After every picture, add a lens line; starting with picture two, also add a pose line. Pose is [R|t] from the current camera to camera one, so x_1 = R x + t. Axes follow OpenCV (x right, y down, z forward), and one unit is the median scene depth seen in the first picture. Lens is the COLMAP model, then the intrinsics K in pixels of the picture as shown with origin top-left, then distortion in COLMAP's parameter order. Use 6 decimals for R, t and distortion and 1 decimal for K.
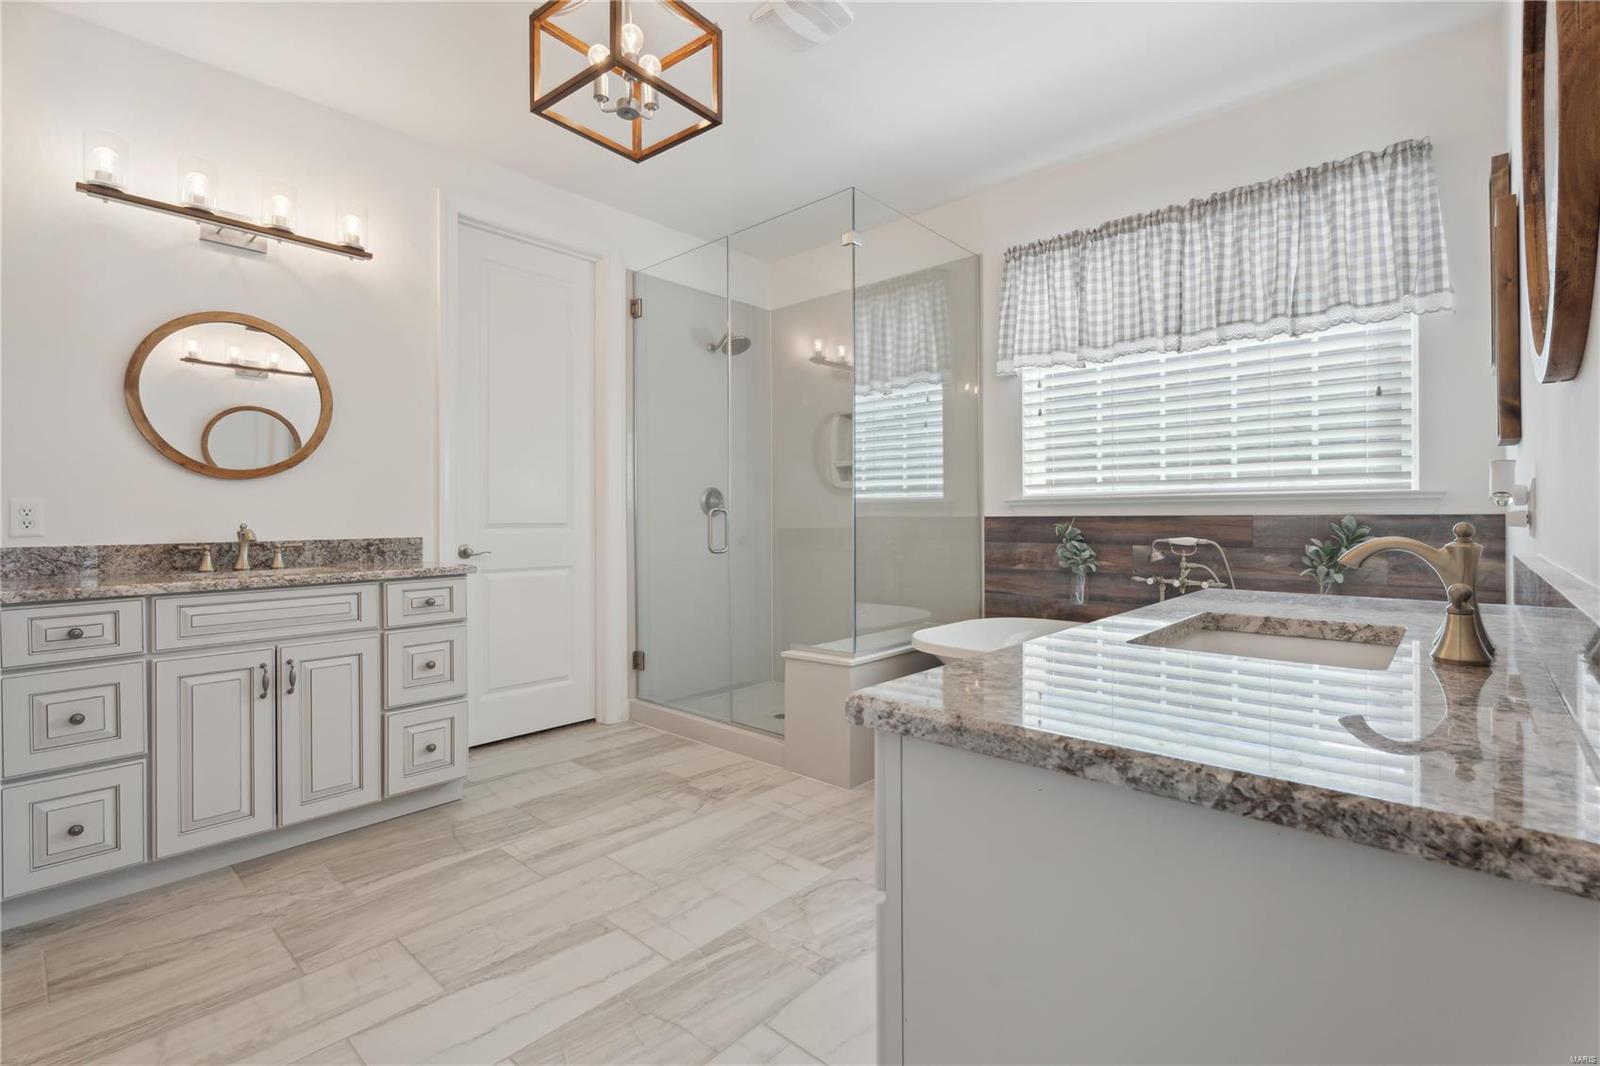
lens RADIAL K [[719.1, 0, 790.9], [0, 719.1, 518.4], [0, 0, 1]] dist [-0.000038, 0.000432]
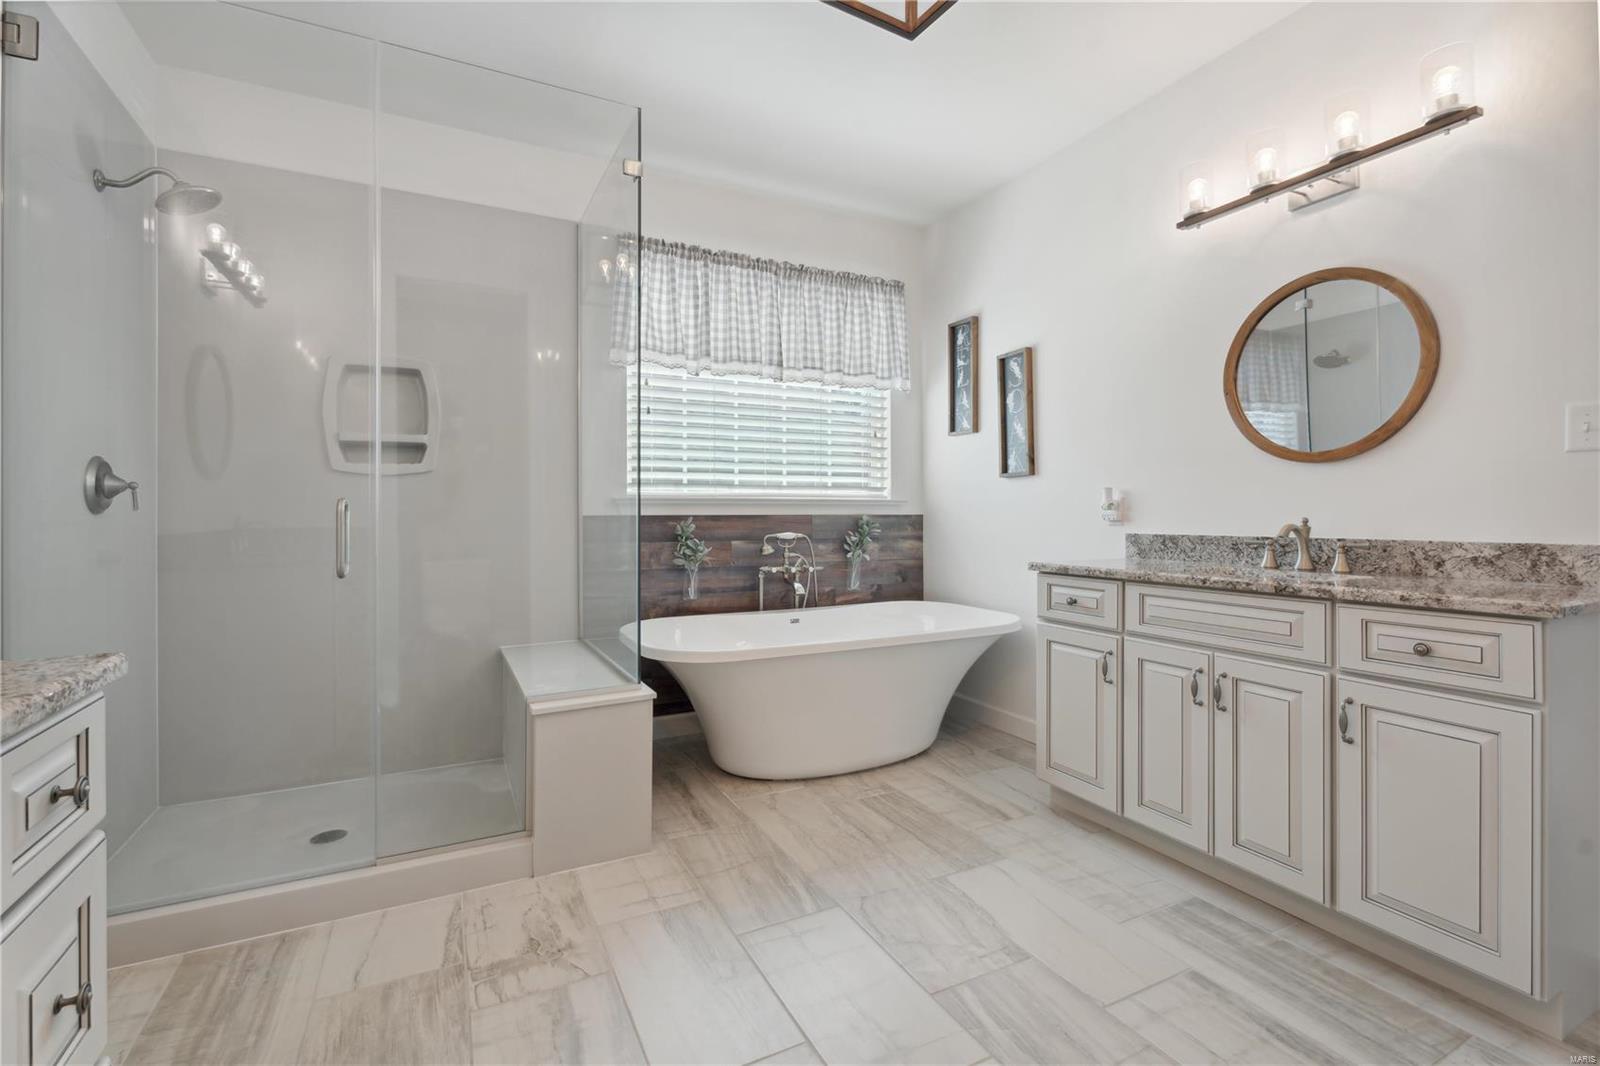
lens RADIAL K [[719.1, 0, 790.9], [0, 719.1, 518.4], [0, 0, 1]] dist [-0.000038, 0.000432]
pose [[0.356648, -0.000753, 0.934239, -0.600655], [0.001181, 0.999999, 0.000355, 0.001693], [-0.934238, 0.000977, 0.356648, 0.546313]]
